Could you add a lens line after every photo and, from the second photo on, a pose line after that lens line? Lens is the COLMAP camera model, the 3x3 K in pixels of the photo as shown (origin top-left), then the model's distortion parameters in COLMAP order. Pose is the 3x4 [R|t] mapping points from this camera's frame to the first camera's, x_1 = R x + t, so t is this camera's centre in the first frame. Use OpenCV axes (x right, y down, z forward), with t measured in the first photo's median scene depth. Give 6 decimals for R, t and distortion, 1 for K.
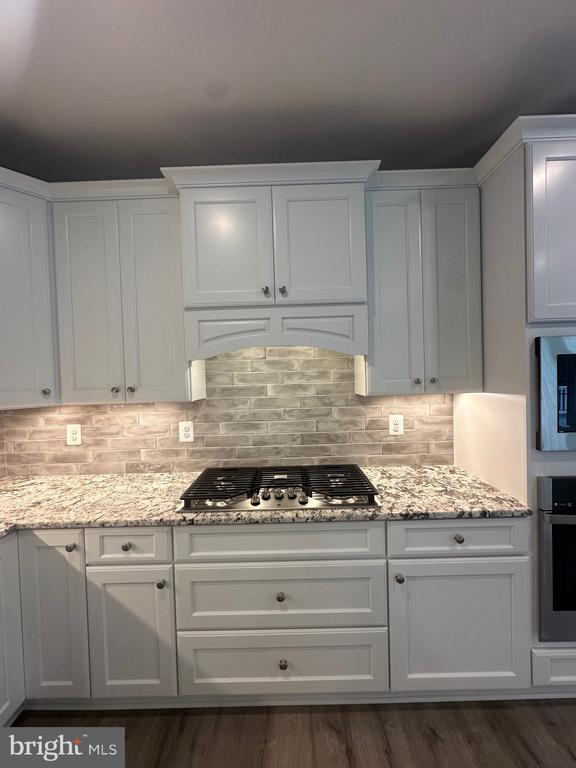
lens RADIAL K [[307.1, 0, 285.6], [0, 307.1, 382.7], [0, 0, 1]] dist [-0.004647, 0.000589]
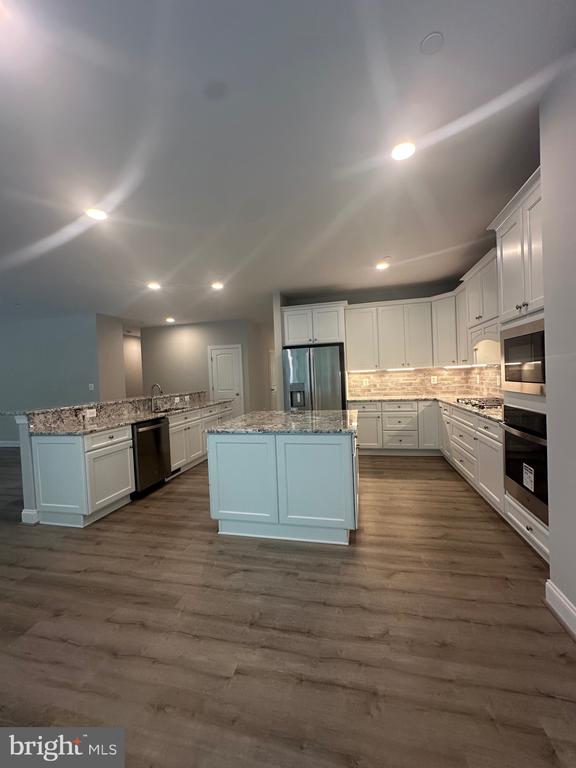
lens RADIAL K [[307.1, 0, 287.4], [0, 307.1, 384.5], [0, 0, 1]] dist [-0.004647, 0.000589]
pose [[-0.226268, 0.065242, -0.971878, 2.043859], [0.030140, 0.997746, 0.059961, 0.018605], [0.973599, -0.015725, -0.227725, 0.078671]]
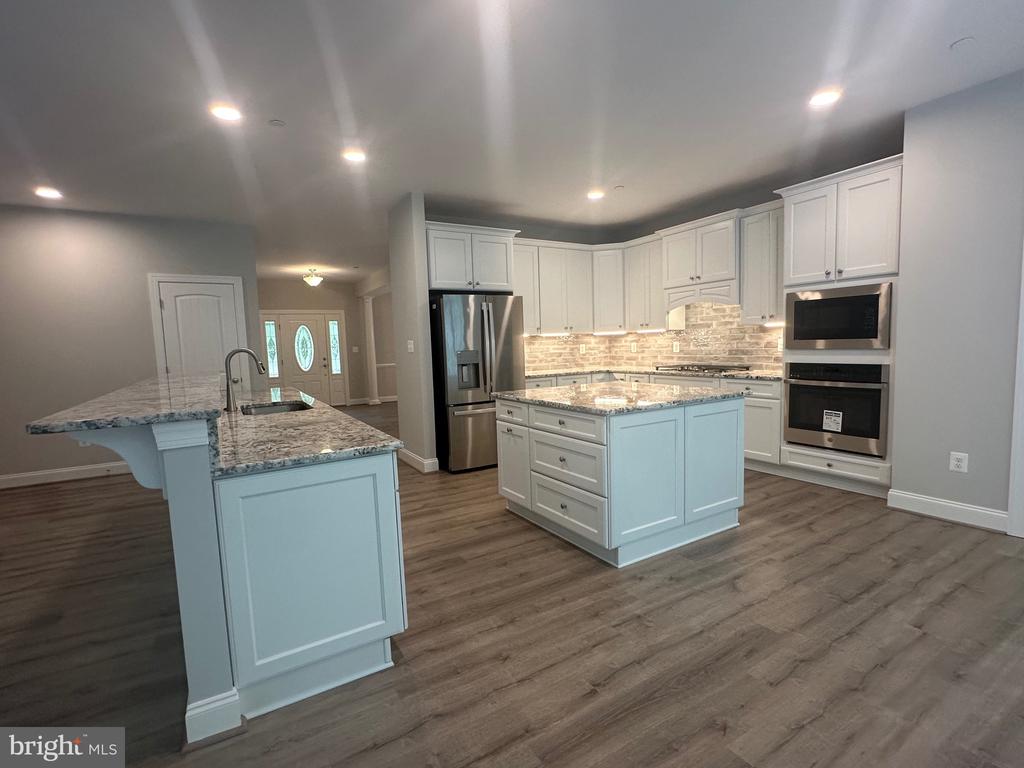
lens RADIAL K [[484.6, 0, 509.3], [0, 484.6, 388.1], [0, 0, 1]] dist [-0.005162, 0.000083]
pose [[0.522443, 0.089518, -0.847962, 1.795601], [0.002194, 0.994329, 0.106321, 0.089776], [0.852671, -0.057407, 0.519284, -1.561975]]
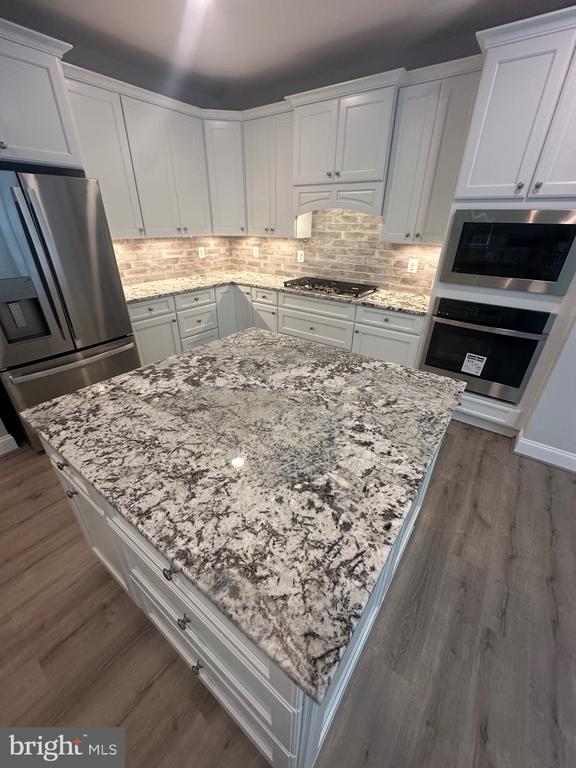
lens RADIAL K [[307.1, 0, 287.5], [0, 307.1, 383.0], [0, 0, 1]] dist [-0.004647, 0.000589]
pose [[0.809208, 0.310870, -0.498540, 0.812374], [-0.048323, 0.880888, 0.470852, -0.040809], [0.585531, -0.356926, 0.727844, -0.723874]]
